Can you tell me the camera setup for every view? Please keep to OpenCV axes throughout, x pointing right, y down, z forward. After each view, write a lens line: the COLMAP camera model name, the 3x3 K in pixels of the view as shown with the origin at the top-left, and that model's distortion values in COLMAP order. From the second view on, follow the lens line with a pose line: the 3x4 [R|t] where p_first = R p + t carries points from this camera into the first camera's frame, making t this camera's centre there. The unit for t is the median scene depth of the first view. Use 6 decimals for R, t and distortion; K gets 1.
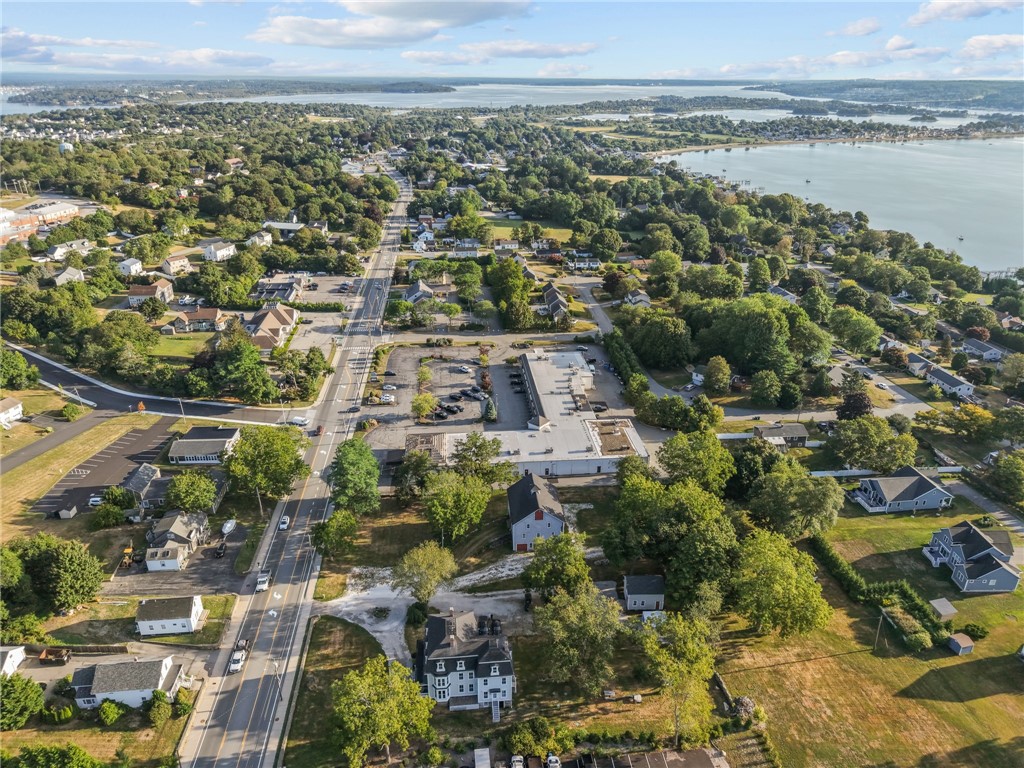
lens RADIAL K [[713.8, 0, 512.0], [0, 713.8, 384.0], [0, 0, 1]] dist [0.013118, -0.001056]
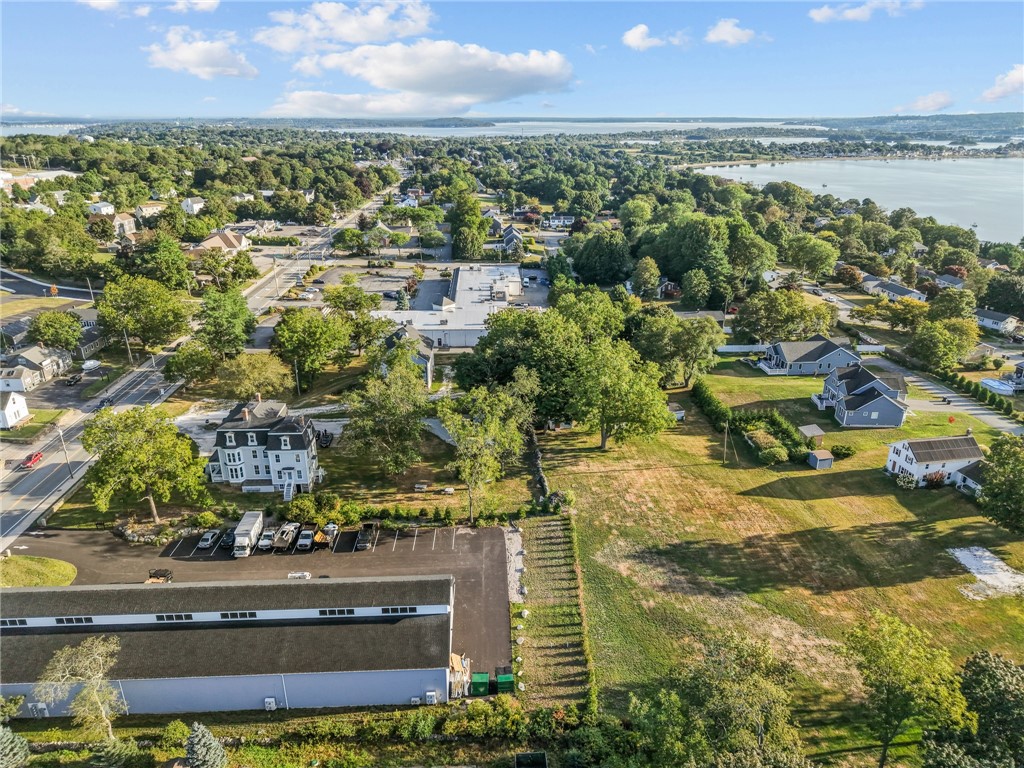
lens RADIAL K [[713.8, 0, 512.0], [0, 713.8, 384.0], [0, 0, 1]] dist [0.013118, -0.001056]
pose [[0.998276, 0.015306, -0.056663, 0.154609], [-0.018225, 0.998515, -0.051346, 0.174101], [0.055793, 0.052290, 0.997072, 0.037171]]
